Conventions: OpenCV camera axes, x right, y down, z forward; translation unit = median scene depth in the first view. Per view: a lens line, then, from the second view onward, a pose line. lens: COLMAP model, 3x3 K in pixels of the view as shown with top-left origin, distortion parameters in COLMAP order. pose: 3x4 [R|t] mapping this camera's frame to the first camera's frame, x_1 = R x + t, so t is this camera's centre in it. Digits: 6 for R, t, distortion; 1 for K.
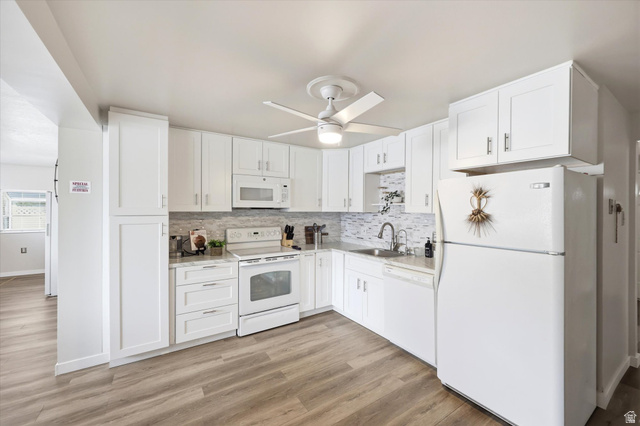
lens RADIAL K [[257.3, 0, 322.2], [0, 257.3, 210.9], [0, 0, 1]] dist [0.000145, 0.000017]
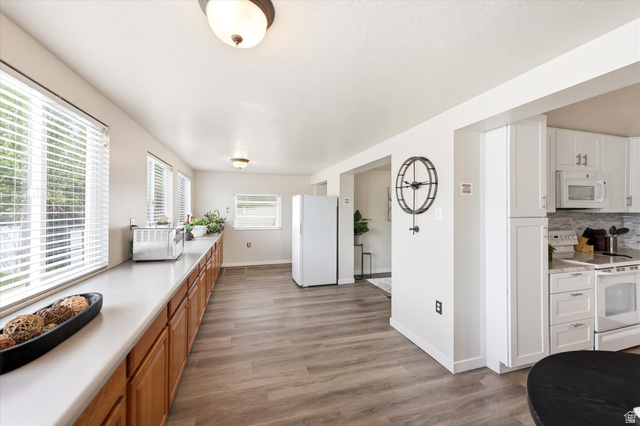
lens RADIAL K [[254.8, 0, 318.2], [0, 254.8, 209.9], [0, 0, 1]] dist [-0.000314, -0.000155]
pose [[0.958302, -0.003789, -0.285733, -0.941614], [0.002453, 0.999984, -0.005034, -0.004615], [0.285748, 0.004123, 0.958296, -0.093372]]
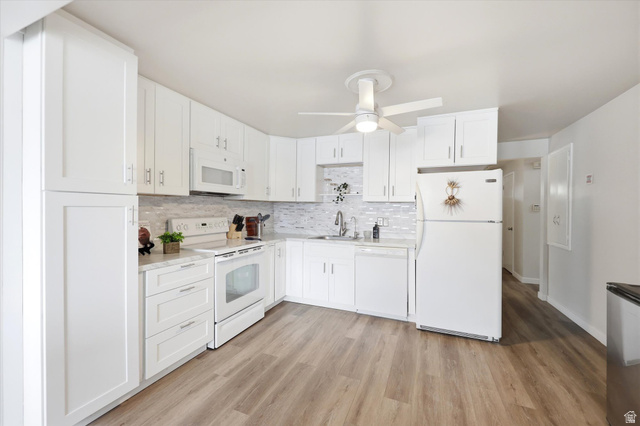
lens RADIAL K [[257.3, 0, 322.2], [0, 257.3, 210.9], [0, 0, 1]] dist [0.000145, 0.000017]
pose [[0.826549, 0.000286, 0.562865, -0.483440], [-0.003719, 0.999981, 0.004952, 0.045001], [-0.562853, -0.006186, 0.826534, 0.132631]]
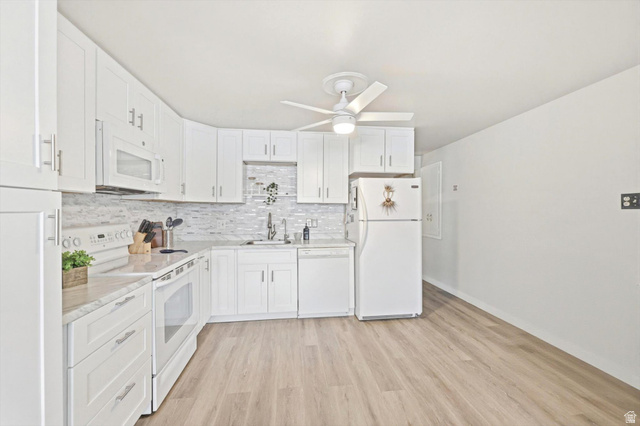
lens RADIAL K [[257.3, 0, 322.2], [0, 257.3, 210.9], [0, 0, 1]] dist [0.000145, 0.000017]
pose [[0.435238, -0.005405, 0.900299, -0.647751], [0.005459, 0.999979, 0.003365, 0.039930], [-0.900299, 0.003450, 0.435258, 0.399892]]
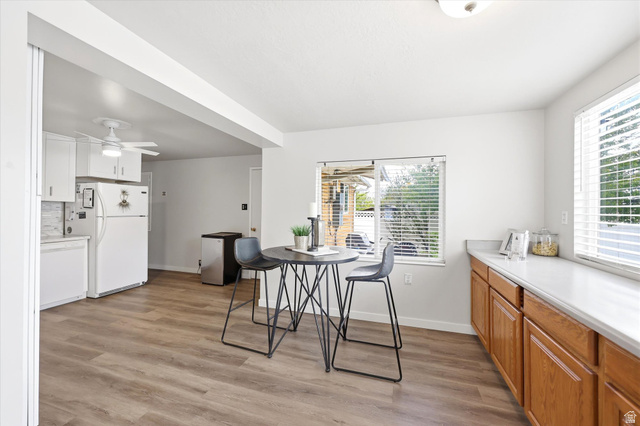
lens RADIAL K [[254.8, 0, 318.2], [0, 254.8, 209.9], [0, 0, 1]] dist [-0.000314, -0.000155]
pose [[-0.628457, -0.007640, 0.777807, -1.313009], [-0.010712, 0.999942, 0.001167, 0.035647], [-0.777771, -0.007598, -0.628502, 0.651401]]
